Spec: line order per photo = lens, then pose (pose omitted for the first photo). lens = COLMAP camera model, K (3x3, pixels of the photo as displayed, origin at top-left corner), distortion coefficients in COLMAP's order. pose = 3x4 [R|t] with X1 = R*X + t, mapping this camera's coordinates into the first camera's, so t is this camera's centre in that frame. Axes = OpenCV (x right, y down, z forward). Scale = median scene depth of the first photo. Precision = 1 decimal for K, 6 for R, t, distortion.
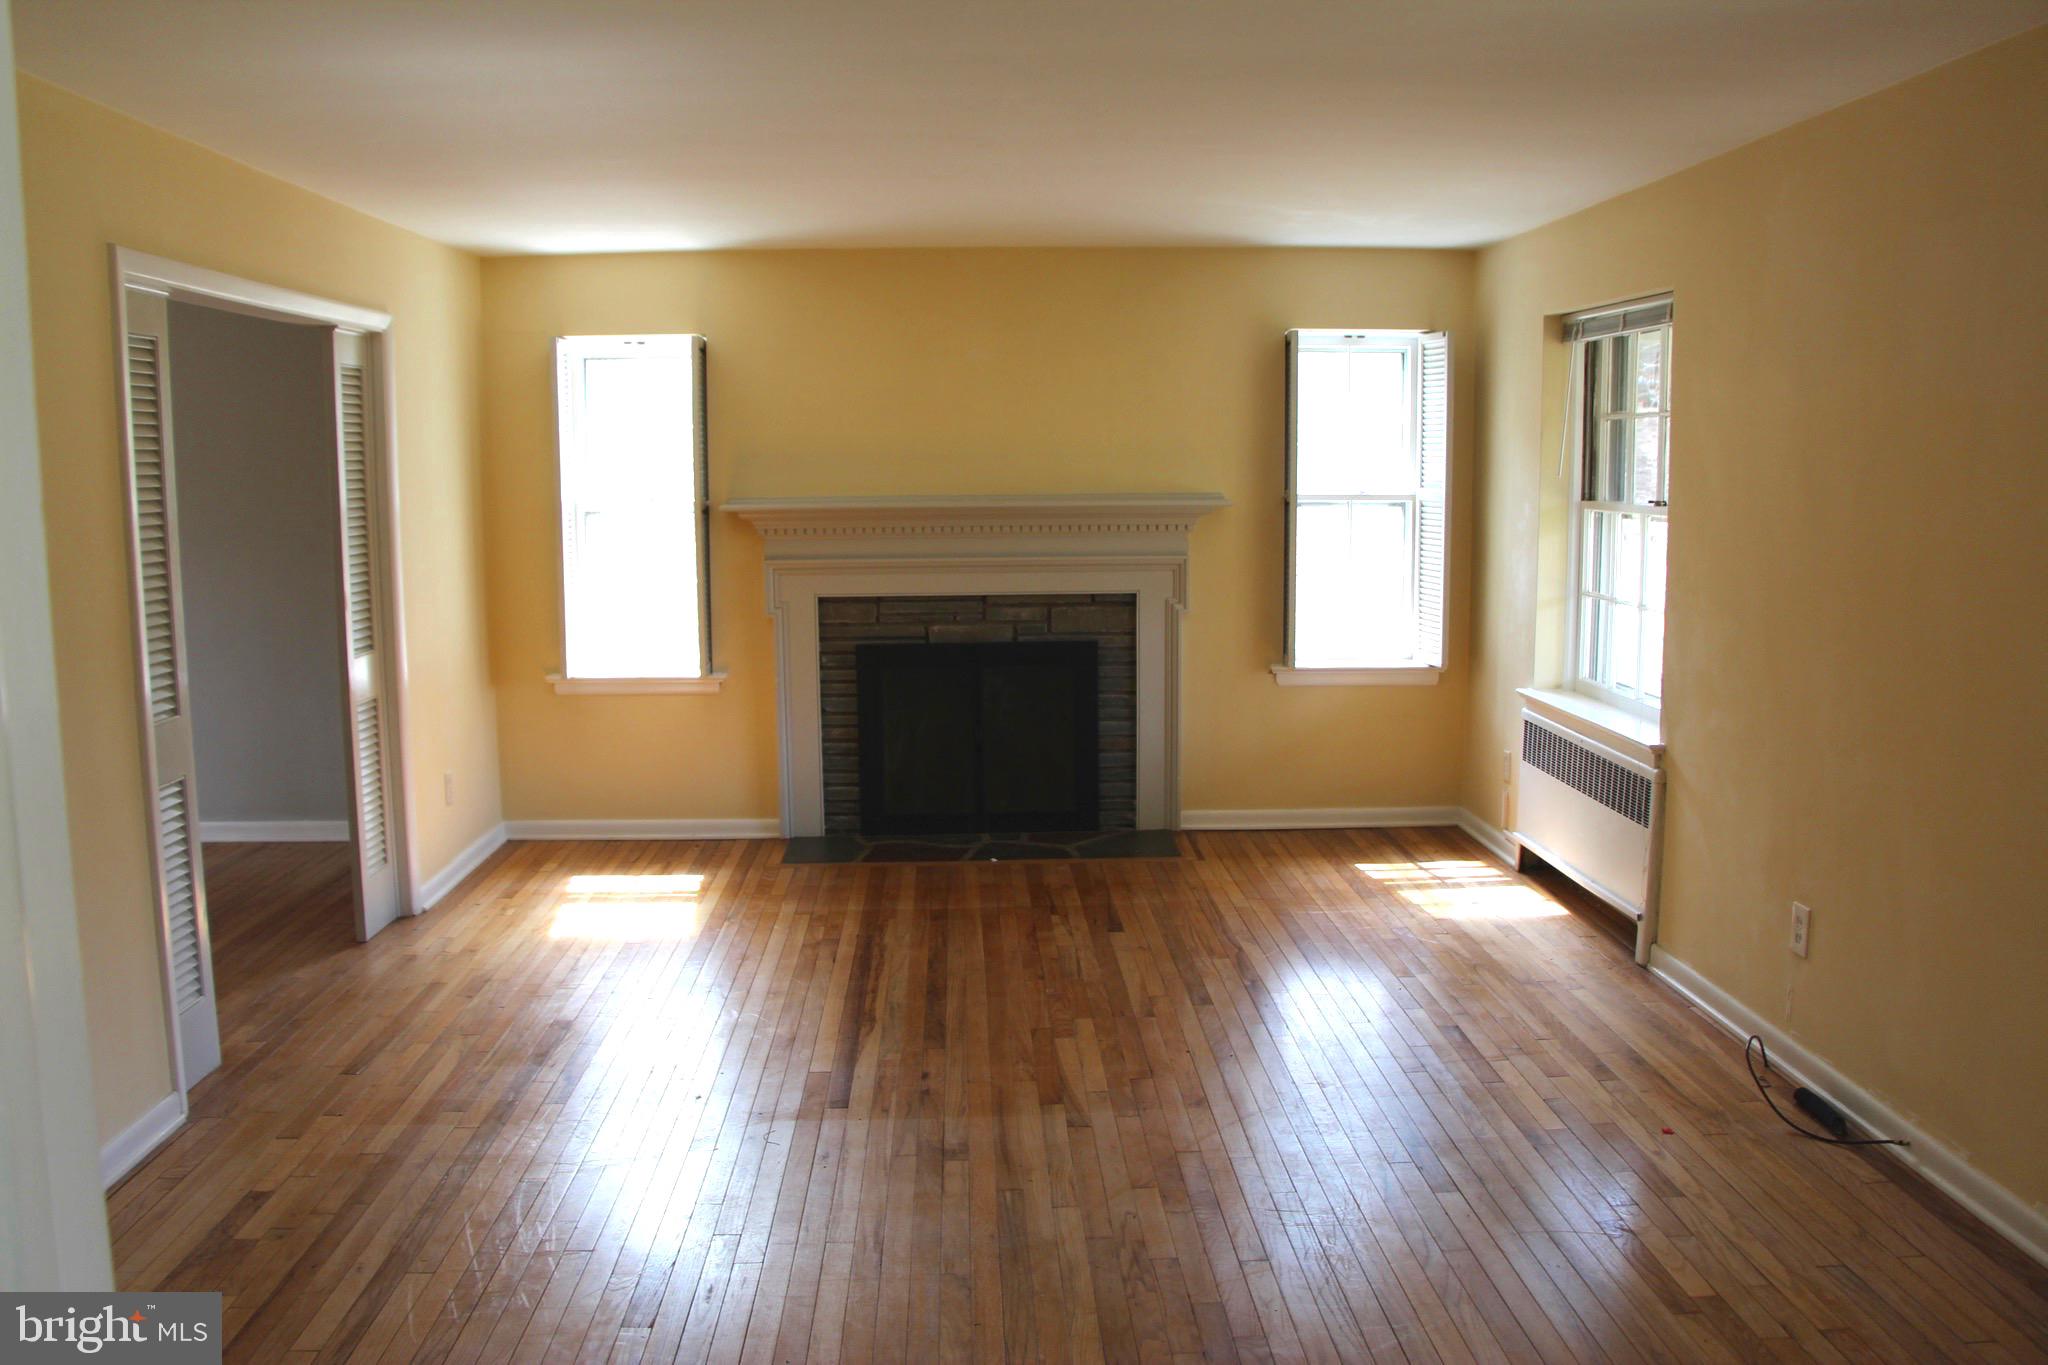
lens RADIAL K [[1677.6, 0, 1024.0], [0, 1677.6, 682.5], [0, 0, 1]] dist [-0.117933, 0.000461]
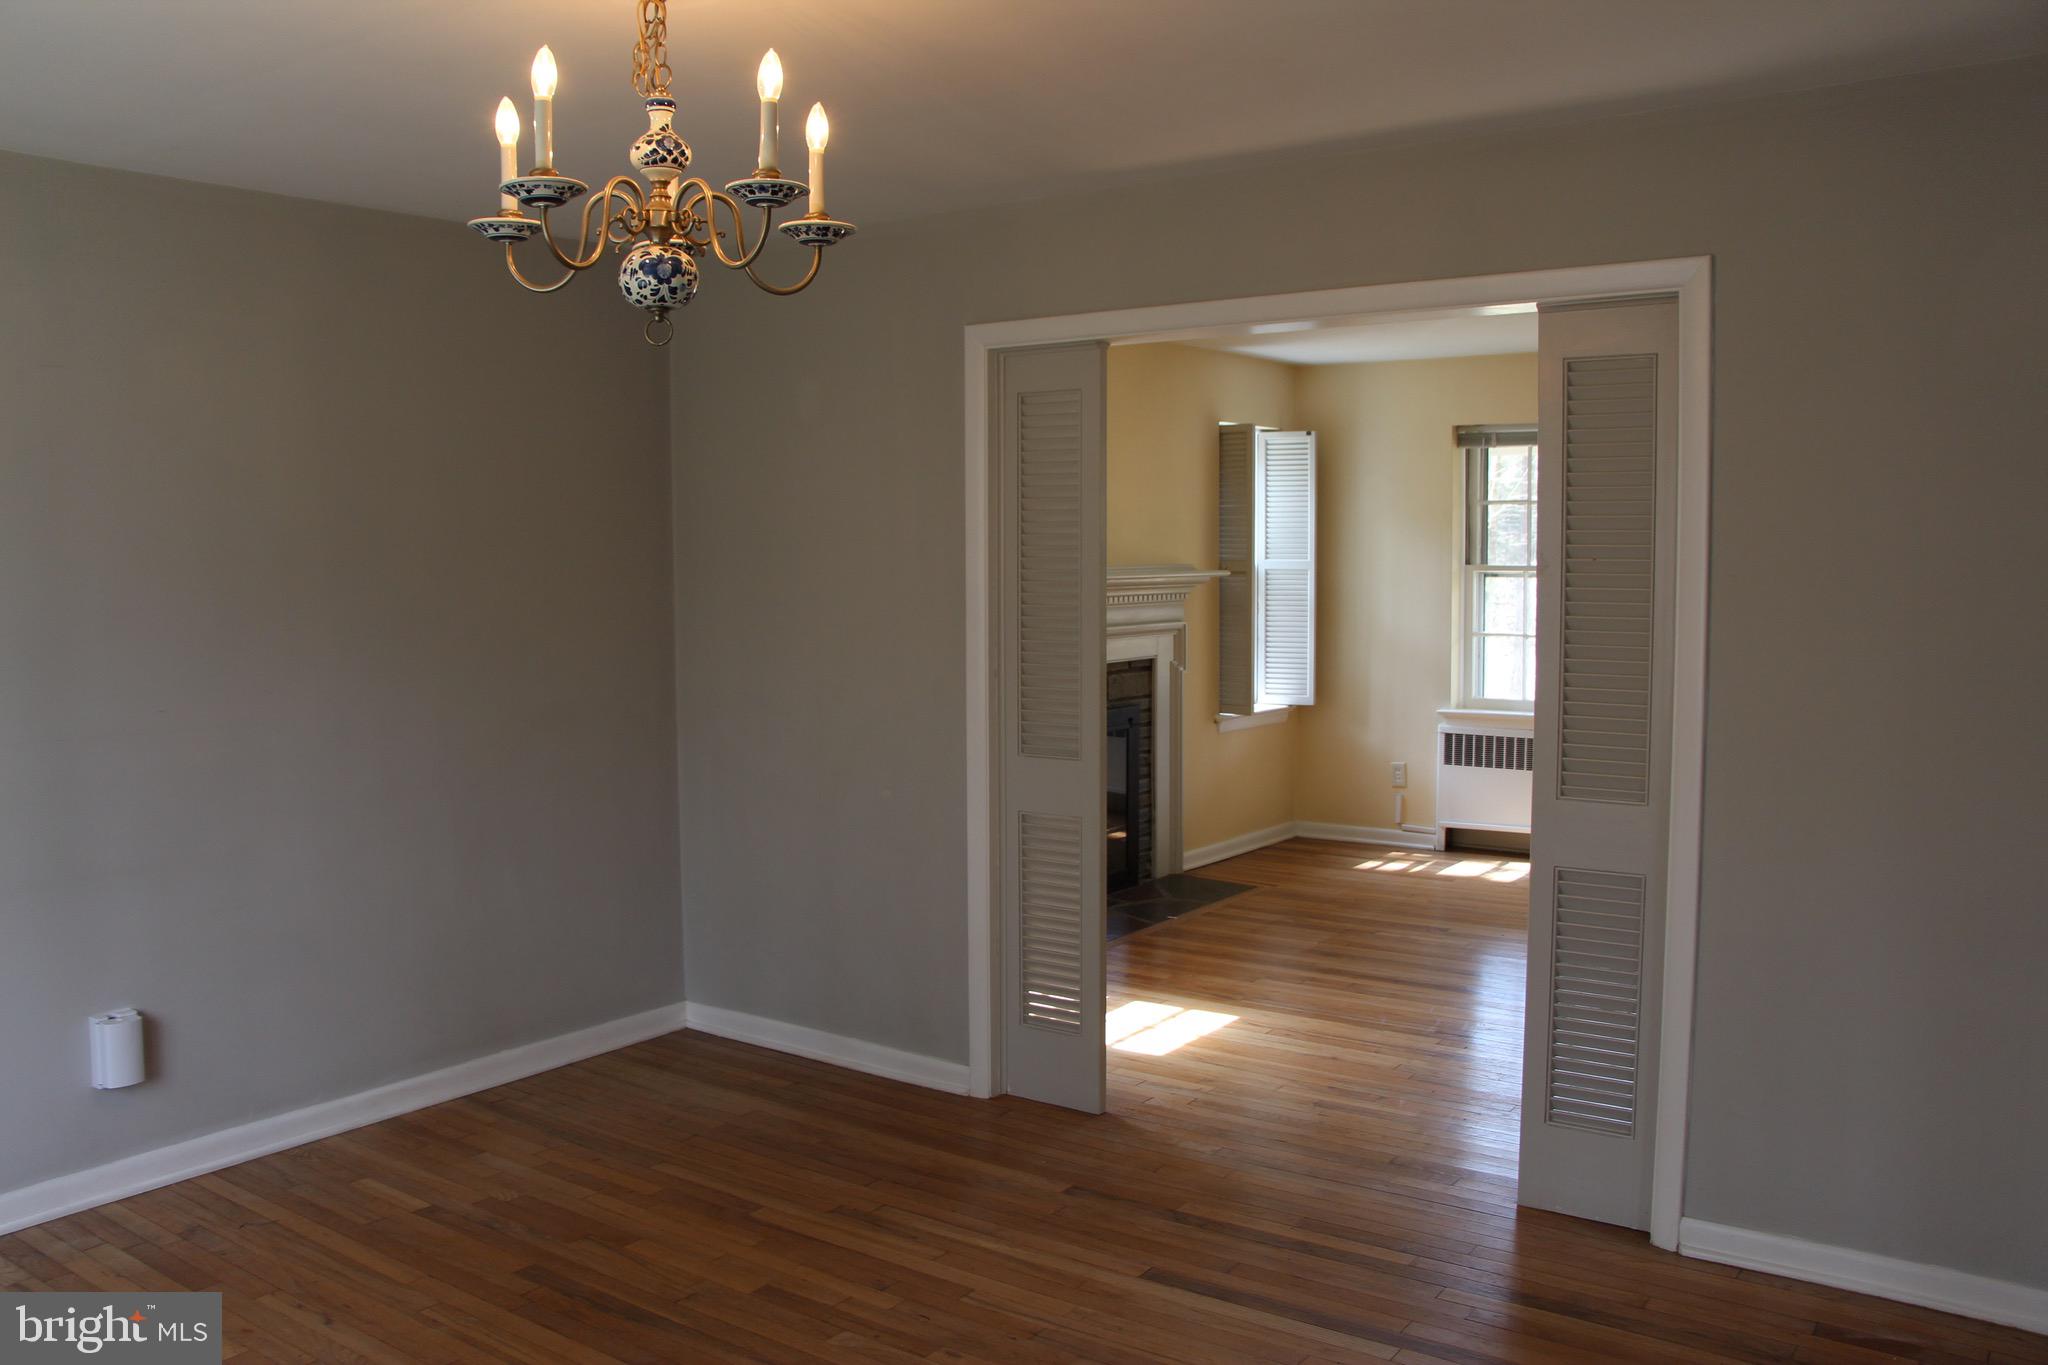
lens RADIAL K [[1677.6, 0, 1024.0], [0, 1677.6, 682.5], [0, 0, 1]] dist [-0.117933, 0.000461]
pose [[0.611417, -0.061741, 0.788897, -0.934208], [0.106690, 0.994280, -0.004873, -0.045710], [-0.784084, 0.087146, 0.614507, 0.448362]]
